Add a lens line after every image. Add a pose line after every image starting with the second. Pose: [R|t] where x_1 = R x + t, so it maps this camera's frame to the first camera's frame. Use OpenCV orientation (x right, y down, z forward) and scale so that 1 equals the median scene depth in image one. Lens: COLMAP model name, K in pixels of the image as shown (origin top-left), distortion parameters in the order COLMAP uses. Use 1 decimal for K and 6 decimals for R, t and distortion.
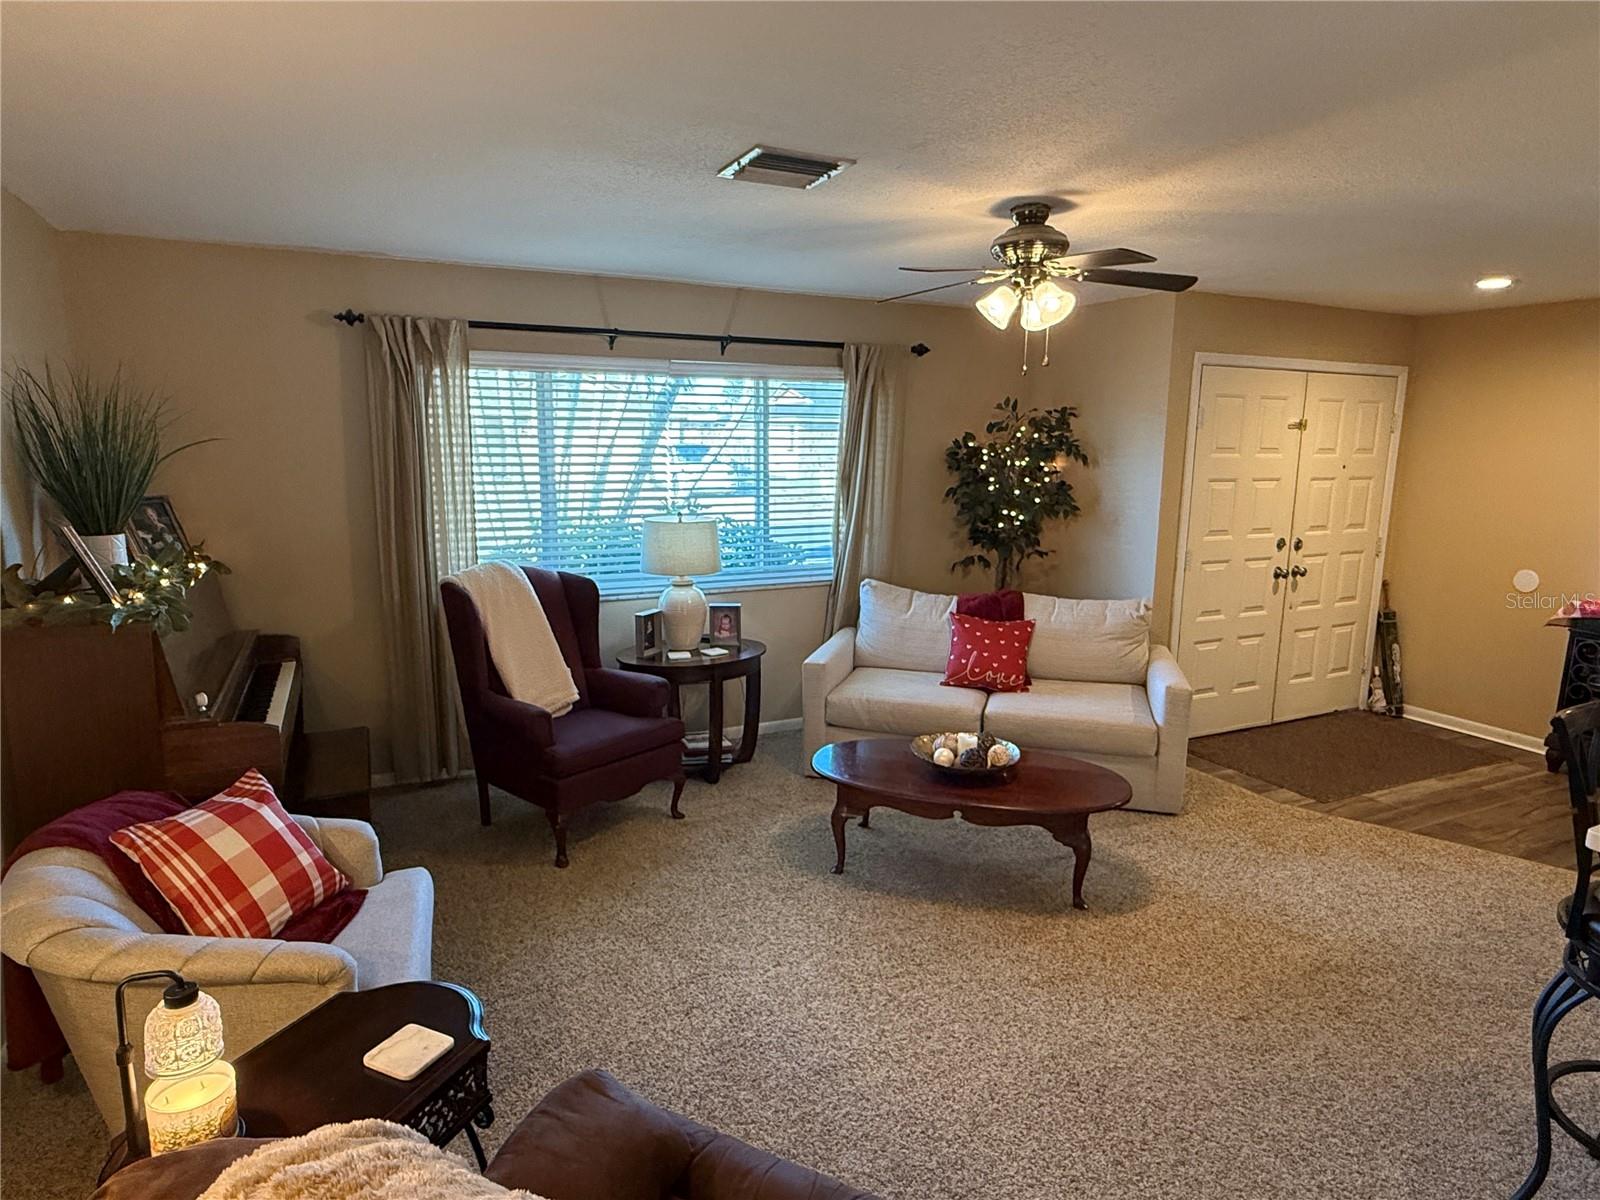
lens RADIAL K [[939.3, 0, 801.9], [0, 939.3, 608.6], [0, 0, 1]] dist [-0.000887, -0.000792]
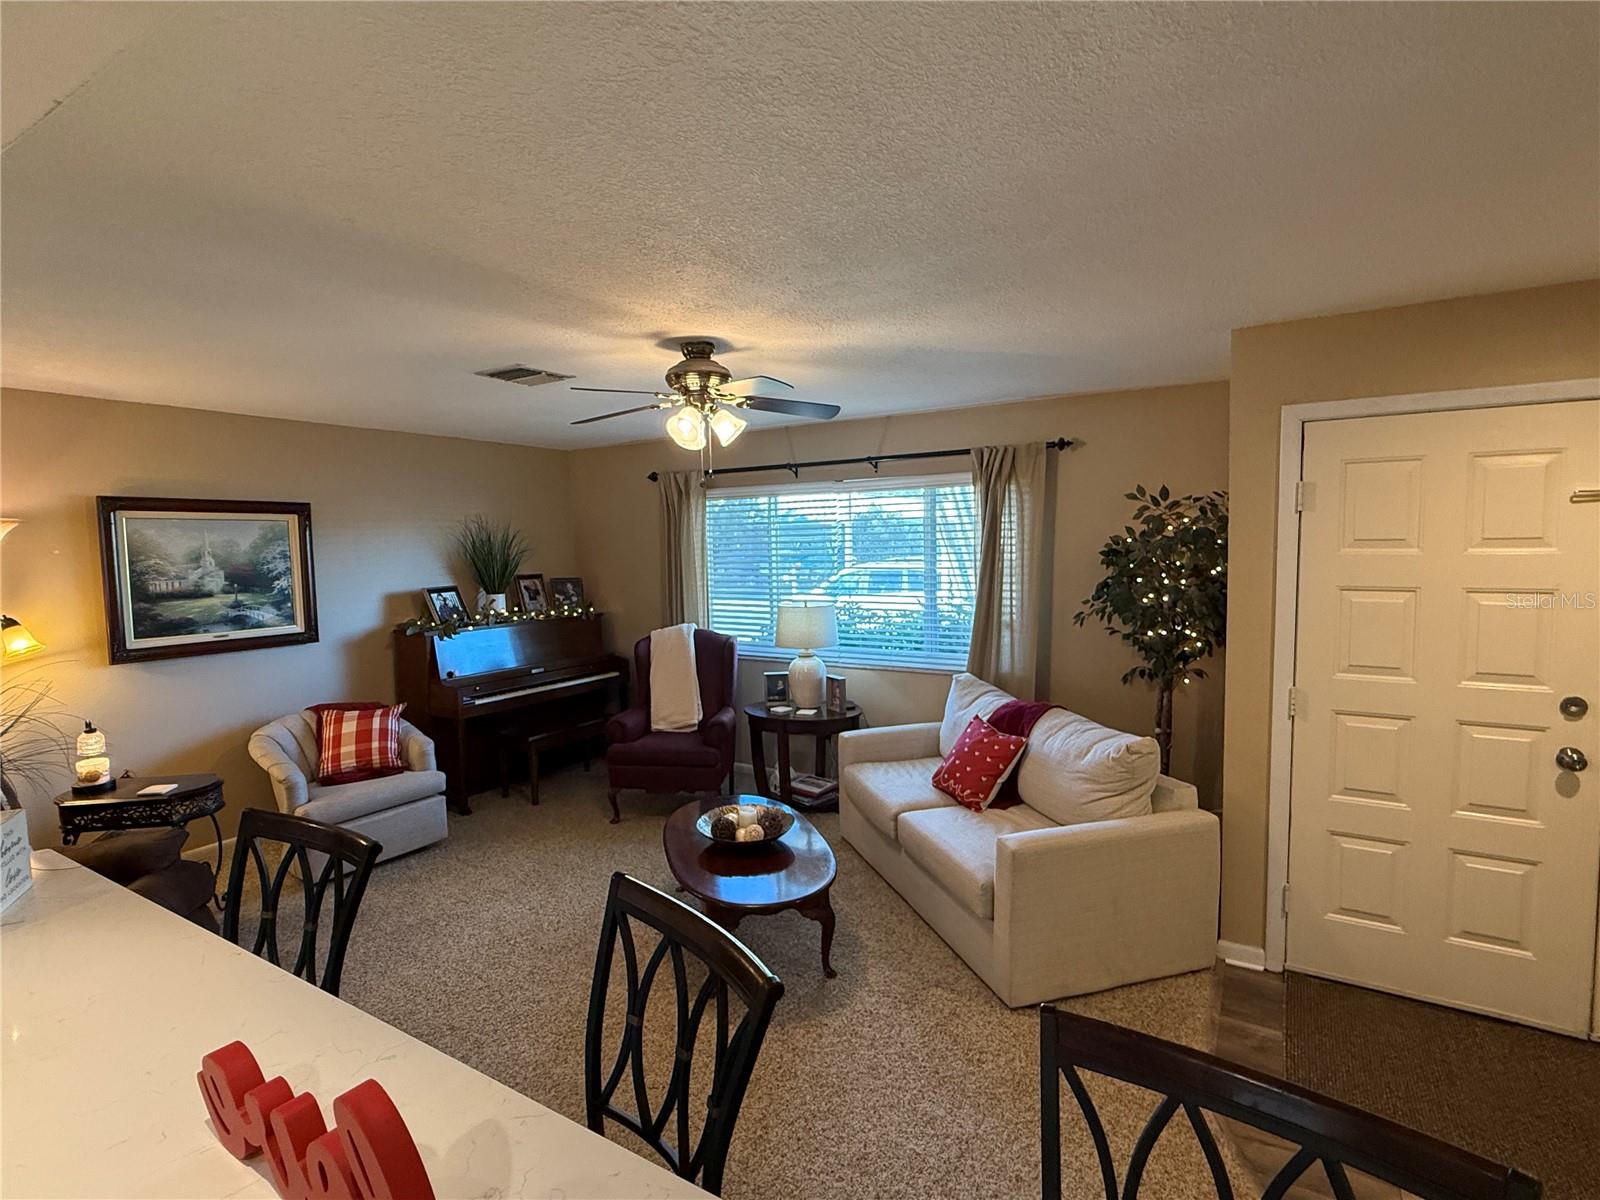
lens RADIAL K [[799.9, 0, 799.7], [0, 799.9, 596.9], [0, 0, 1]] dist [0.000760, -0.000341]
pose [[0.521109, 0.041272, -0.852492, 0.713519], [-0.127859, 0.991334, -0.030163, -0.064275], [0.843859, 0.124716, 0.521870, 0.380351]]
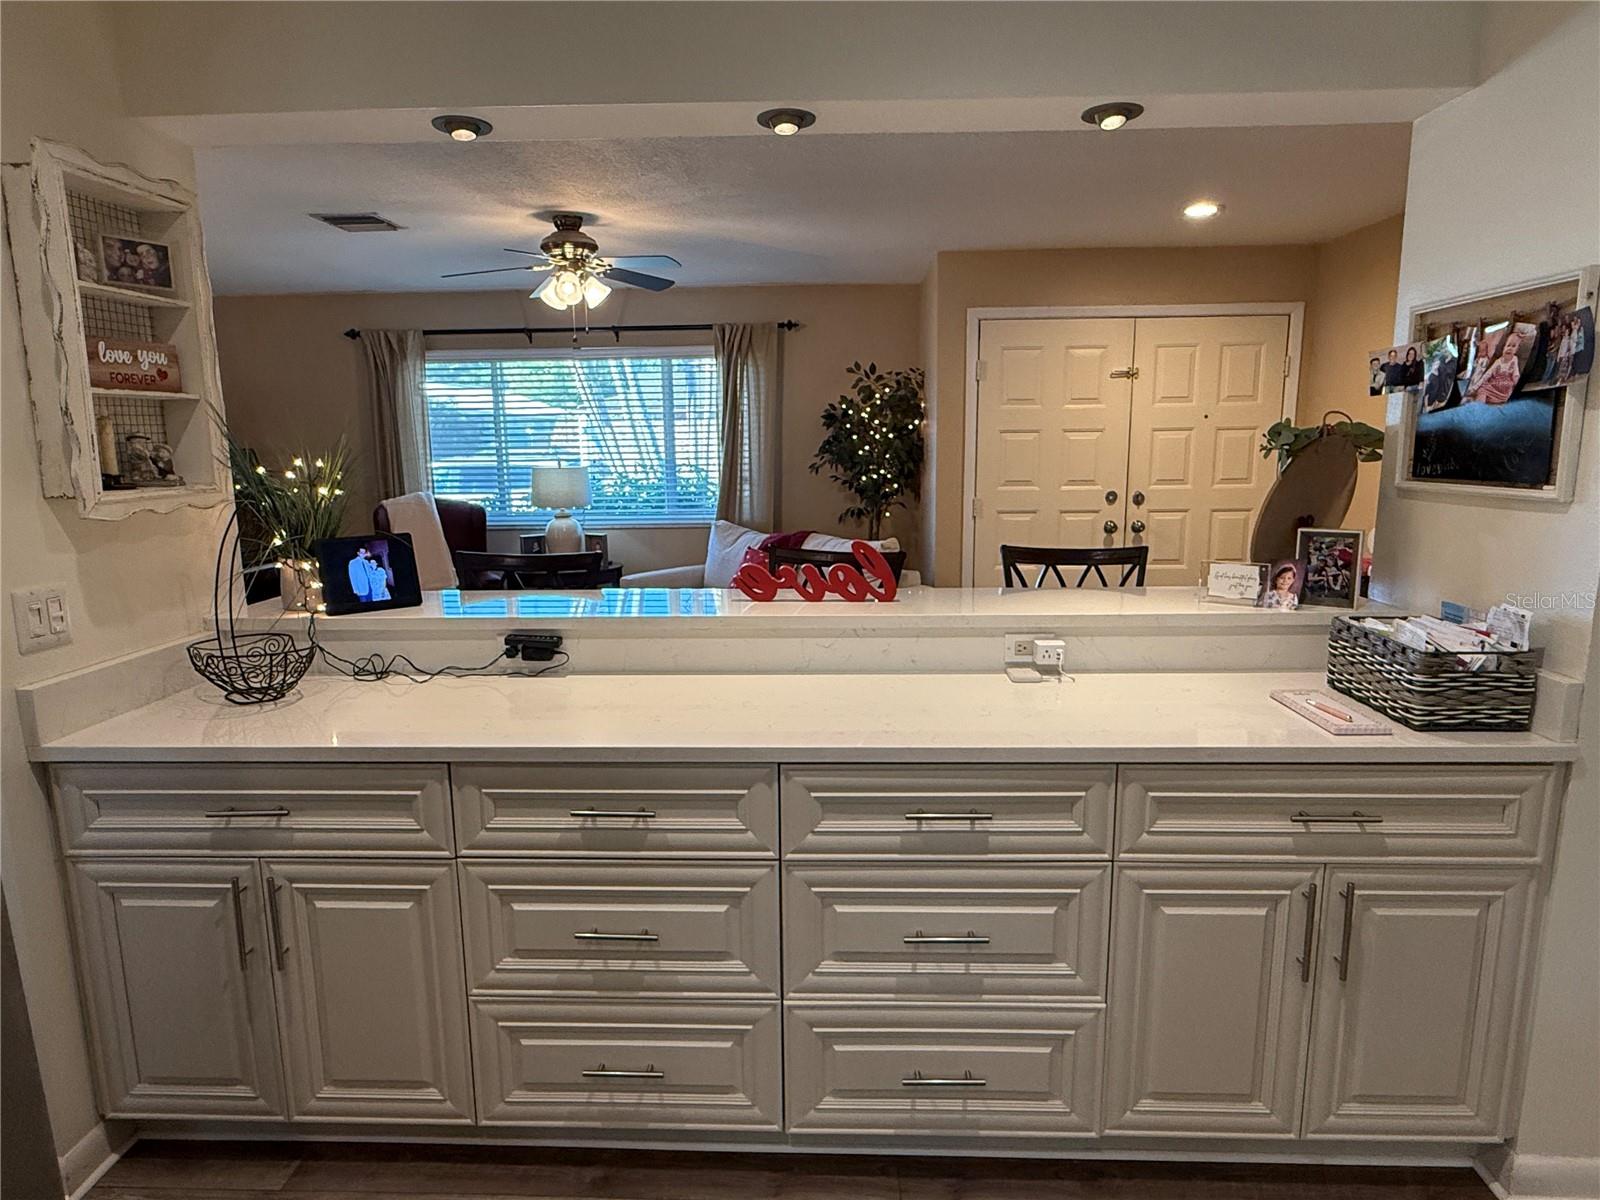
lens RADIAL K [[949.5, 0, 823.5], [0, 949.5, 601.0], [0, 0, 1]] dist [0.002628, -0.000522]
pose [[0.877611, 0.062755, -0.475247, 0.766856], [-0.064035, 0.997856, 0.013513, 0.047017], [0.475076, 0.018573, 0.879748, -0.005186]]
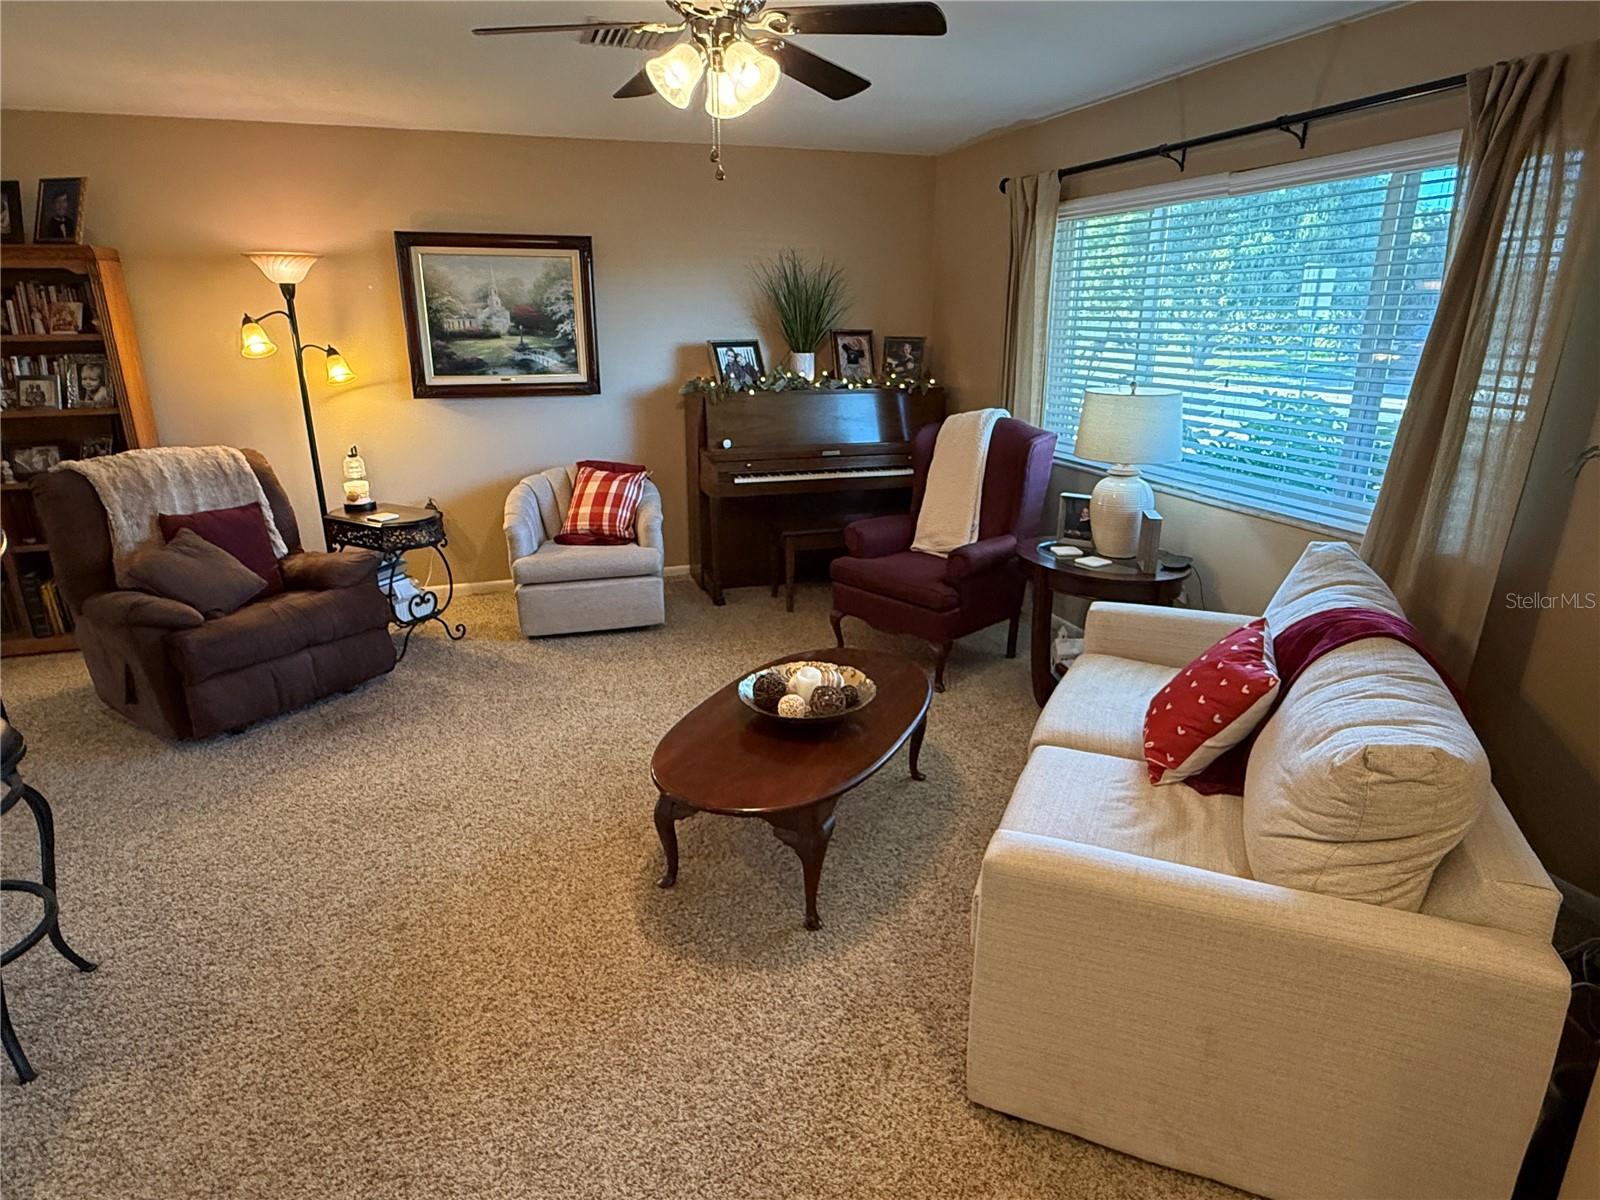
lens RADIAL K [[956.6, 0, 786.3], [0, 956.6, 607.1], [0, 0, 1]] dist [0.000995, -0.001126]
pose [[-0.159167, 0.285303, -0.945129, 0.650933], [-0.174835, 0.934056, 0.311404, -0.112340], [0.971647, 0.214807, -0.098789, 0.751754]]
